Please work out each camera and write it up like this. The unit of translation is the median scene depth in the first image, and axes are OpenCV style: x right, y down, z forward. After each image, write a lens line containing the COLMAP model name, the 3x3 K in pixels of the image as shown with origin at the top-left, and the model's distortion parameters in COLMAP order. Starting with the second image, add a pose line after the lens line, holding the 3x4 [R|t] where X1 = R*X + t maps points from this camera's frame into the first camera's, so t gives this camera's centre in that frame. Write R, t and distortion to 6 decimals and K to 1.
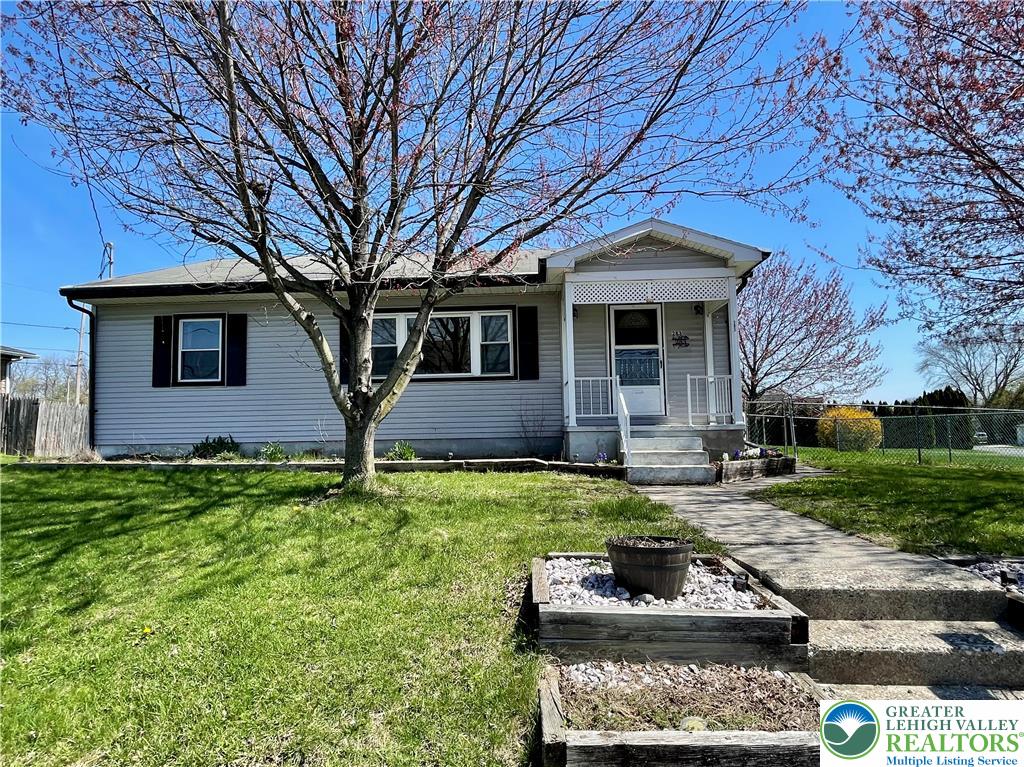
lens RADIAL K [[599.5, 0, 506.6], [0, 599.5, 388.1], [0, 0, 1]] dist [-0.006682, -0.001282]
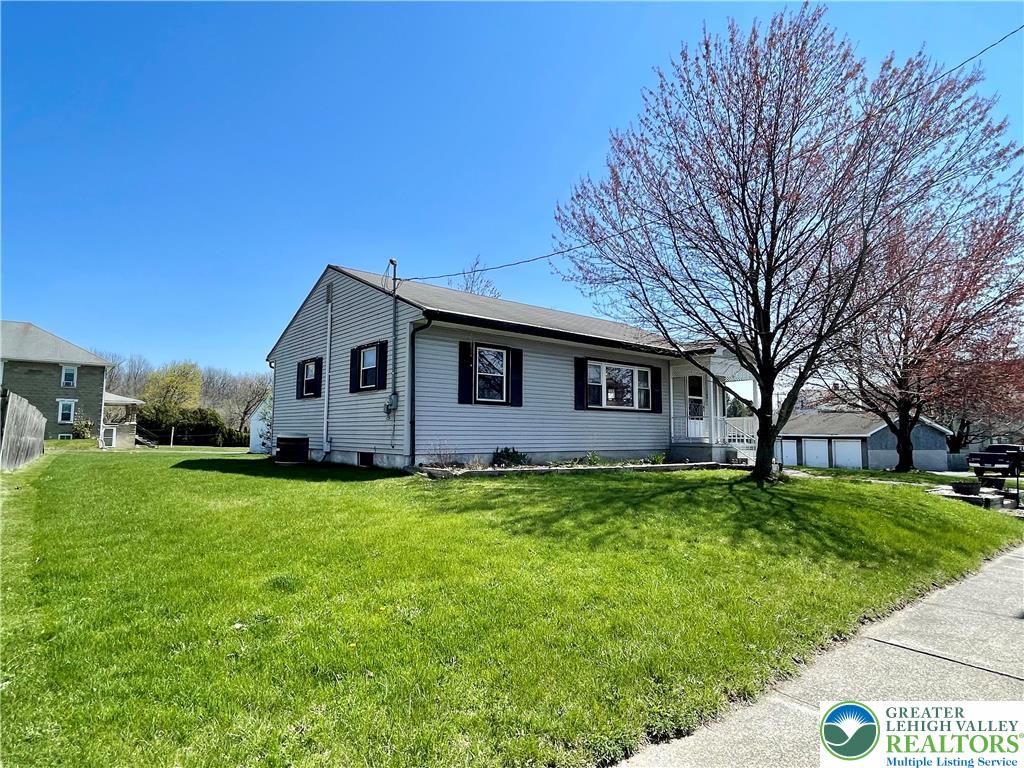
lens RADIAL K [[599.5, 0, 505.3], [0, 599.5, 384.3], [0, 0, 1]] dist [-0.006682, -0.001282]
pose [[0.729835, 0.080707, 0.678842, -1.349574], [-0.067854, 0.996655, -0.045540, 0.008441], [-0.680247, -0.012825, 0.732871, 0.115356]]
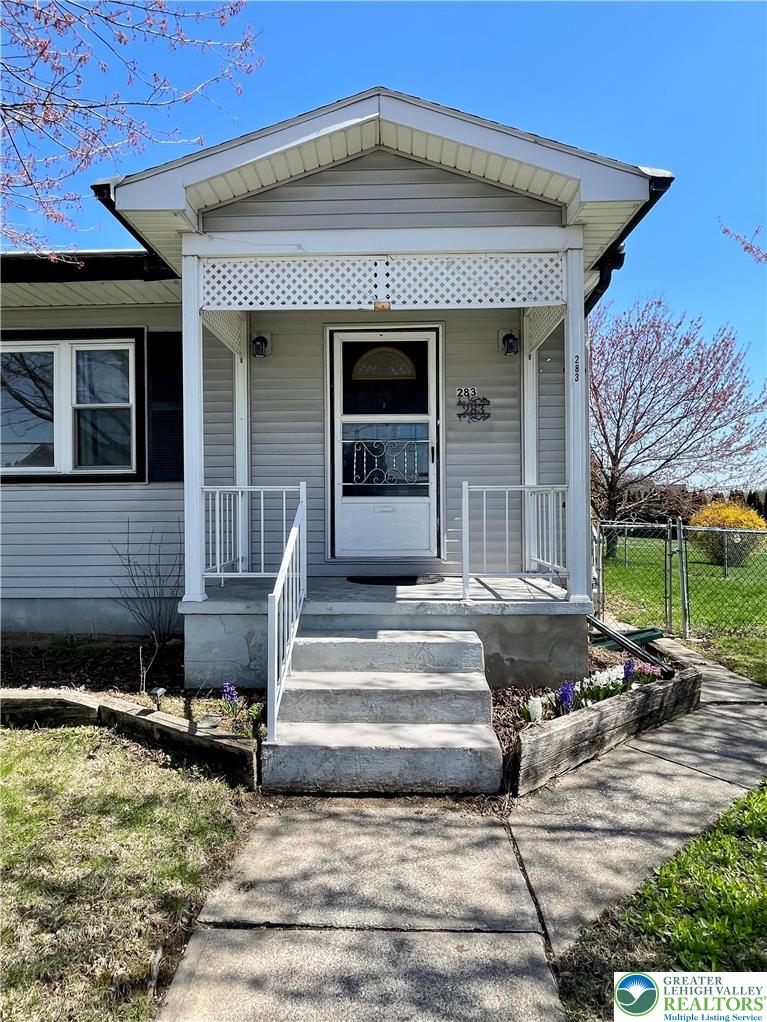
lens RADIAL K [[598.3, 0, 393.5], [0, 598.3, 513.4], [0, 0, 1]] dist [-0.006682, -0.001282]
pose [[0.999160, 0.009885, 0.039762, 0.205528], [-0.012899, 0.997003, 0.076282, -0.028211], [-0.038888, -0.076731, 0.996293, 0.502765]]
